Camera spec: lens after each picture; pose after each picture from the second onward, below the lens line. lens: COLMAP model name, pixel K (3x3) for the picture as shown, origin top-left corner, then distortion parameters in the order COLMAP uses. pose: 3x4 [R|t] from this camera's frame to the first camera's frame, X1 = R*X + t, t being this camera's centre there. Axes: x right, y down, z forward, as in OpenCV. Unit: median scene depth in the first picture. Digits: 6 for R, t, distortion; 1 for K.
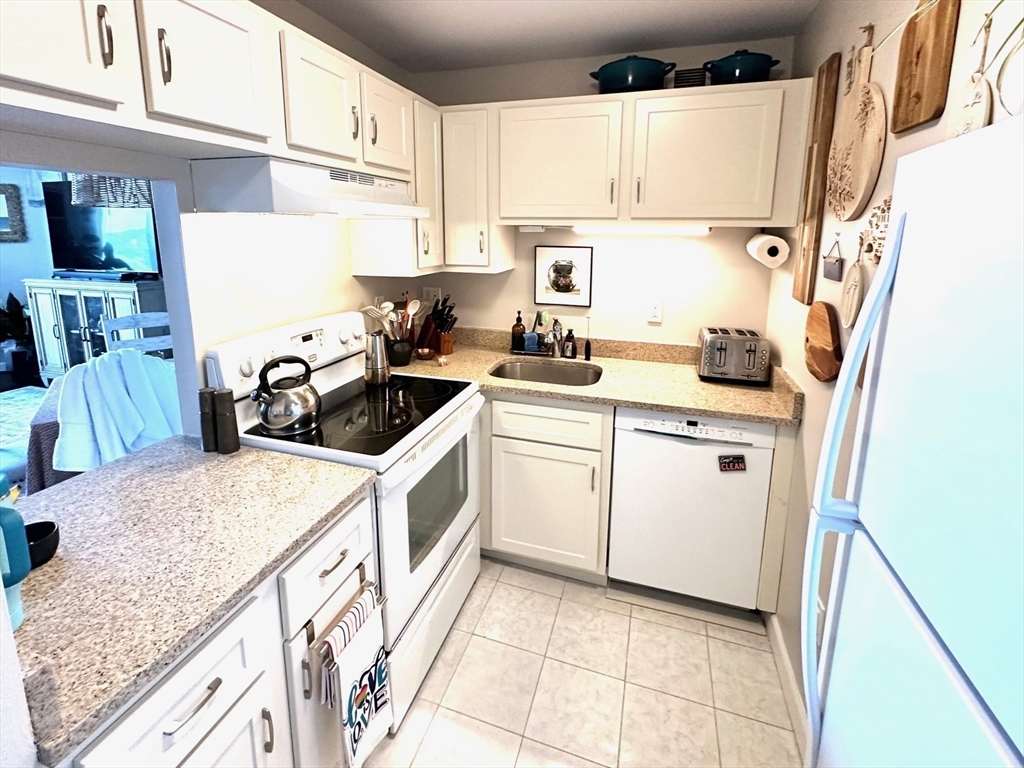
lens RADIAL K [[470.8, 0, 513.2], [0, 470.8, 330.4], [0, 0, 1]] dist [0.001918, -0.000806]
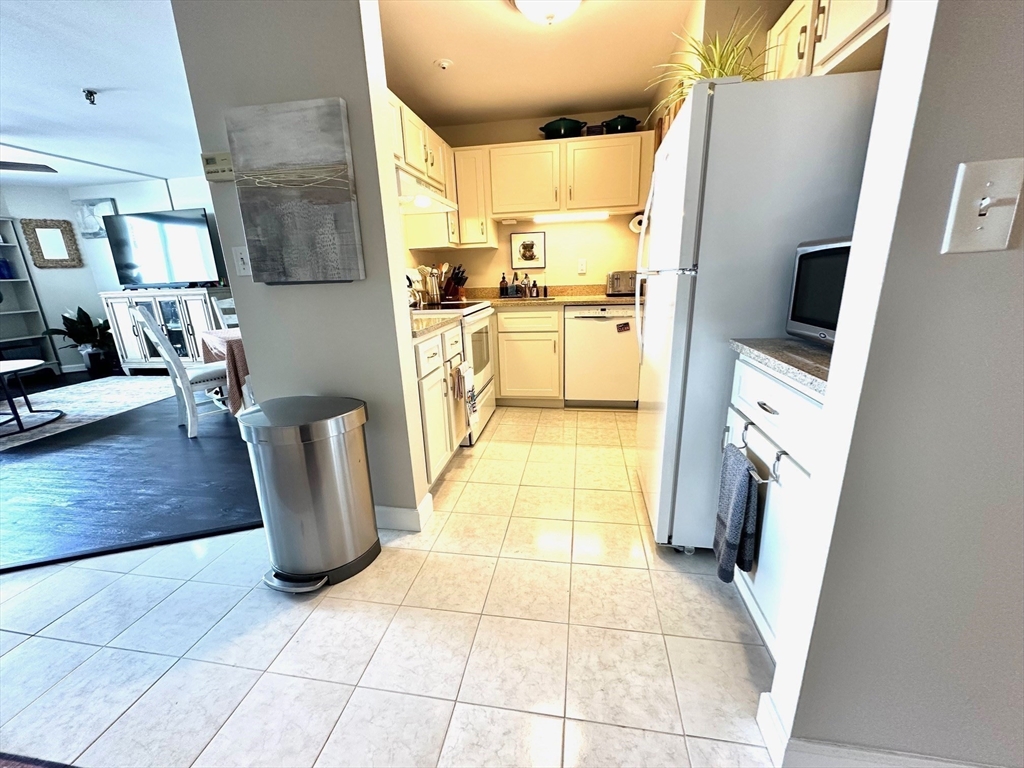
lens RADIAL K [[434.2, 0, 501.4], [0, 434.2, 391.9], [0, 0, 1]] dist [-0.001611, 0.000066]
pose [[0.992553, -0.062100, 0.104794, -0.190621], [0.056837, 0.997003, 0.052485, 0.312245], [-0.107739, -0.046138, 0.993108, -0.579249]]
